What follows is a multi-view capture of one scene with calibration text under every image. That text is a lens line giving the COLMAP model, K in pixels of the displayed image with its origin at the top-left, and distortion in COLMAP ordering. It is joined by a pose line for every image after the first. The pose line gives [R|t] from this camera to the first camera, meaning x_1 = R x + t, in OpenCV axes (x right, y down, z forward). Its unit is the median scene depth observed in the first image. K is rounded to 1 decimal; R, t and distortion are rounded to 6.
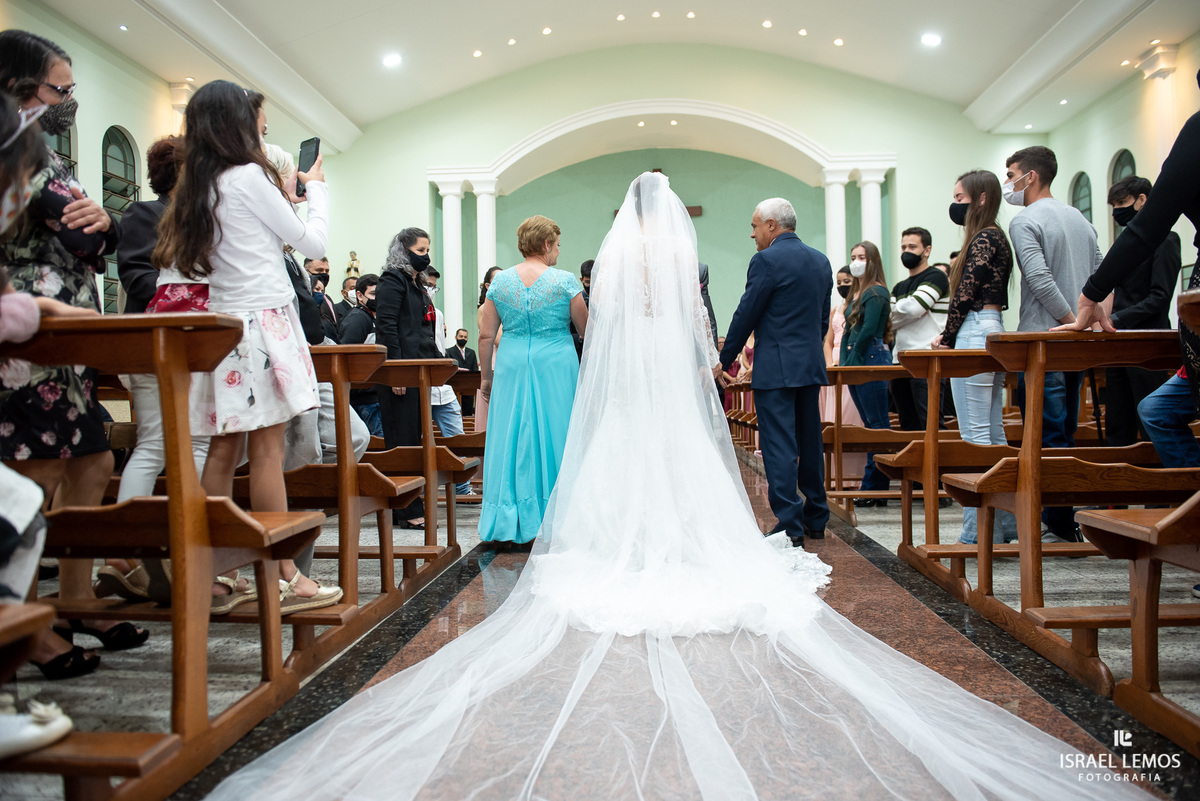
lens RADIAL K [[819.8, 0, 600.0], [0, 819.8, 400.5], [0, 0, 1]] dist [-0.071329, -0.001120]
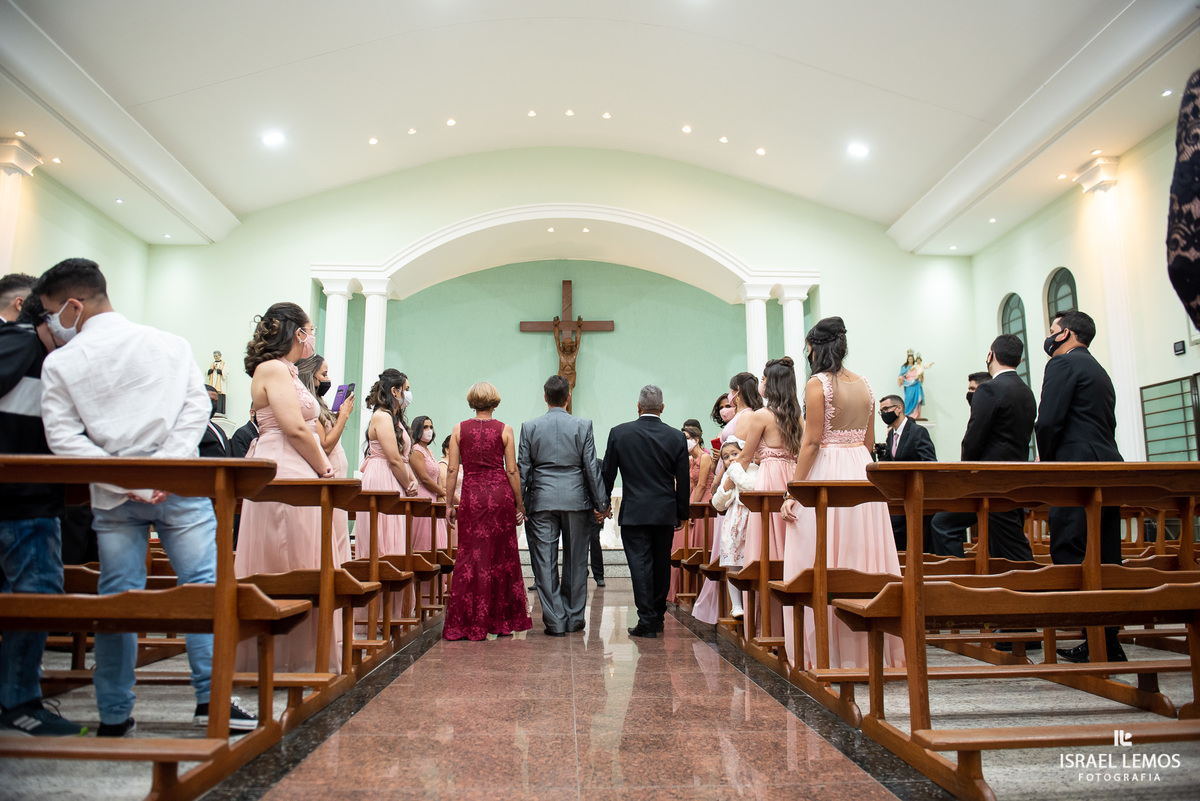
lens RADIAL K [[788.2, 0, 600.0], [0, 788.2, 400.5], [0, 0, 1]] dist [-0.066549, 0.000704]
pose [[0.993501, 0.031813, 0.109287, 0.015254], [-0.013985, 0.986990, -0.160170, -0.003994], [-0.112960, 0.157601, 0.981021, 0.151569]]
